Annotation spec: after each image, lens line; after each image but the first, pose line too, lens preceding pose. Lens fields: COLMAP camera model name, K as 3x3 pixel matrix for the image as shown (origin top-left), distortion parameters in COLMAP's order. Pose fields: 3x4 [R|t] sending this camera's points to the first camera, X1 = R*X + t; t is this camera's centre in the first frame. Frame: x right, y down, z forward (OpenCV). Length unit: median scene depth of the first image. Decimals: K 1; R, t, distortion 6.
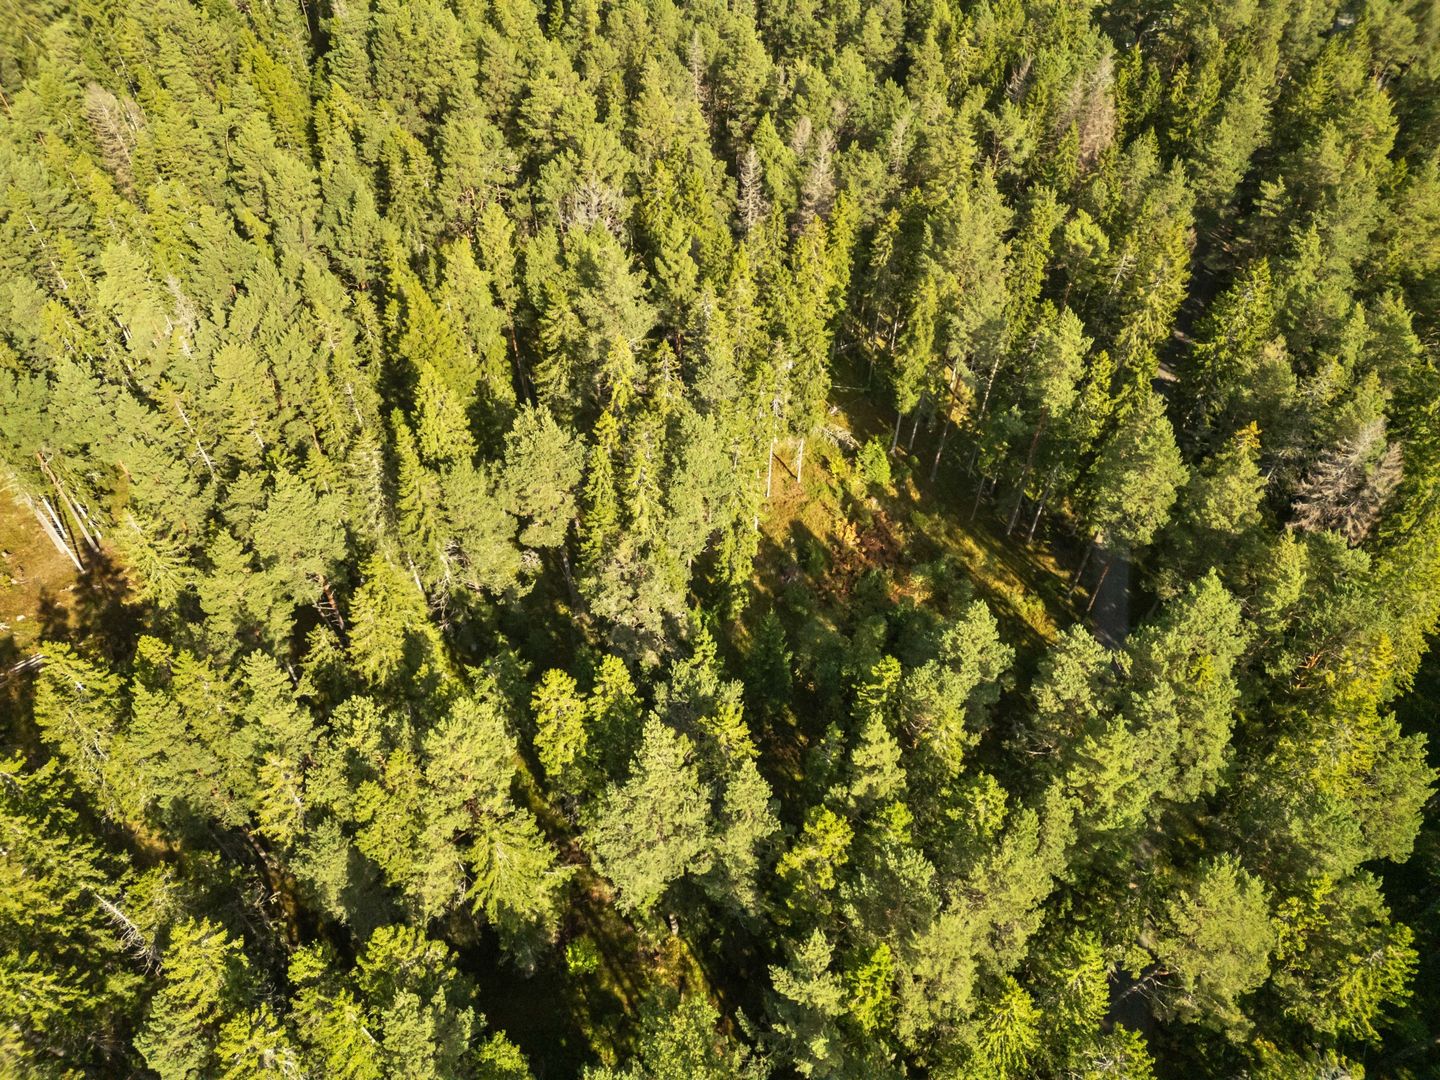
lens RADIAL K [[1004.4, 0, 724.2], [0, 1004.4, 547.3], [0, 0, 1]] dist [0.074890, -0.059737]
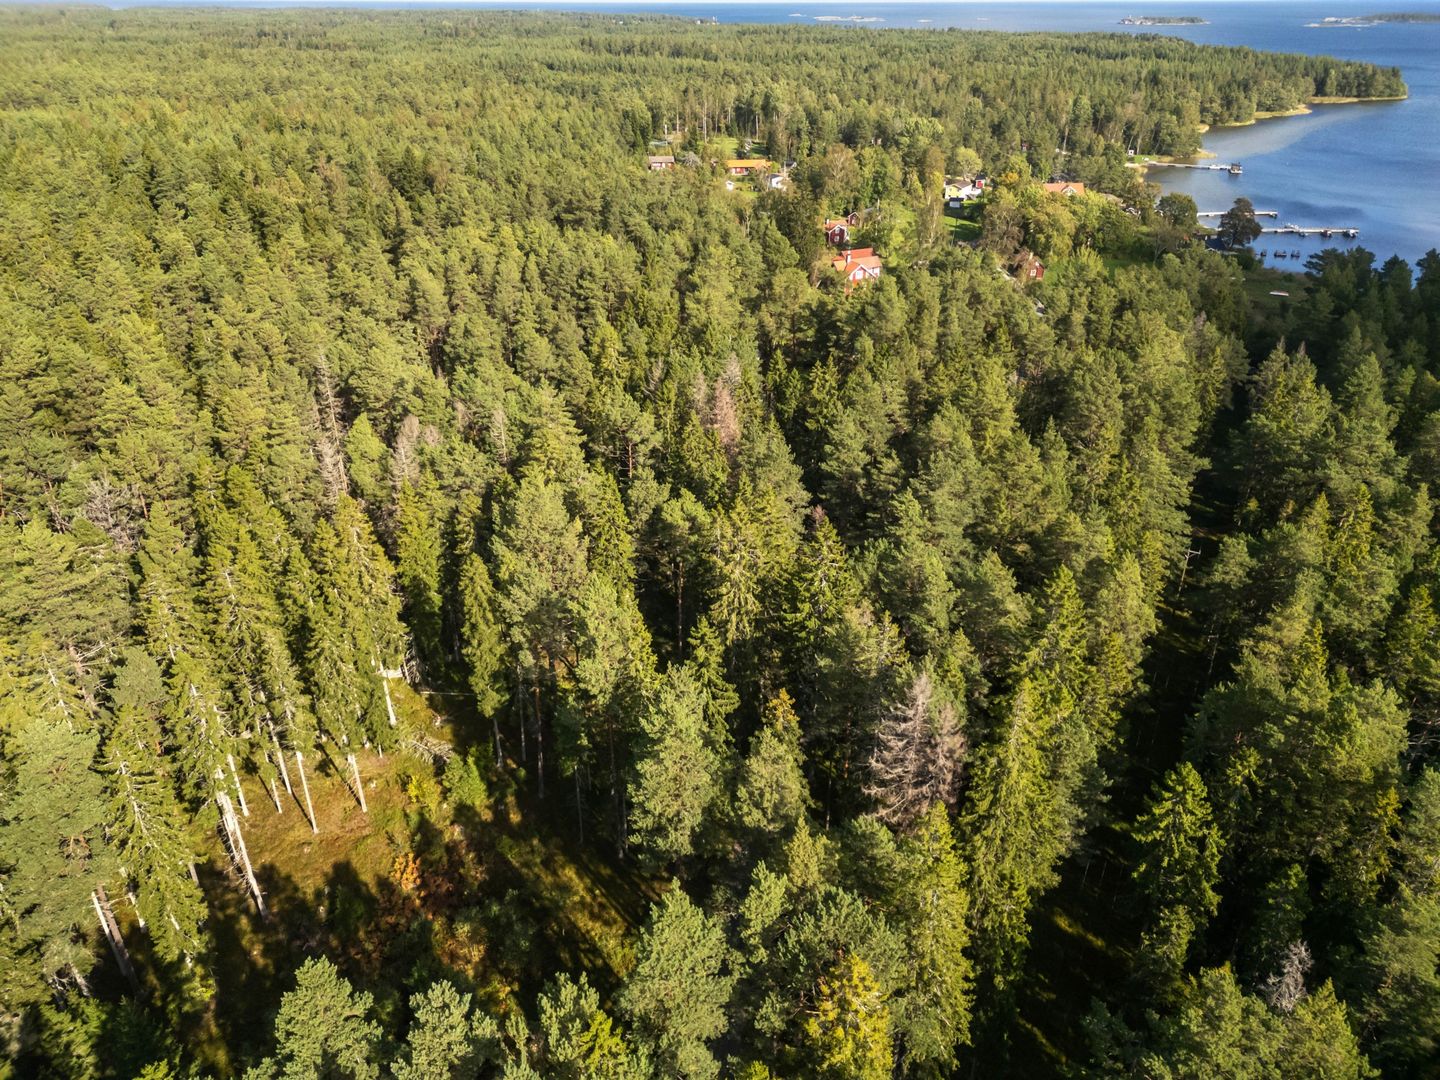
lens RADIAL K [[1004.4, 0, 724.2], [0, 1004.4, 547.3], [0, 0, 1]] dist [0.074890, -0.059737]
pose [[0.995078, -0.051673, 0.084553, 0.311293], [0.076686, 0.941967, -0.326828, 0.024497], [-0.062758, 0.331703, 0.941294, 0.149087]]
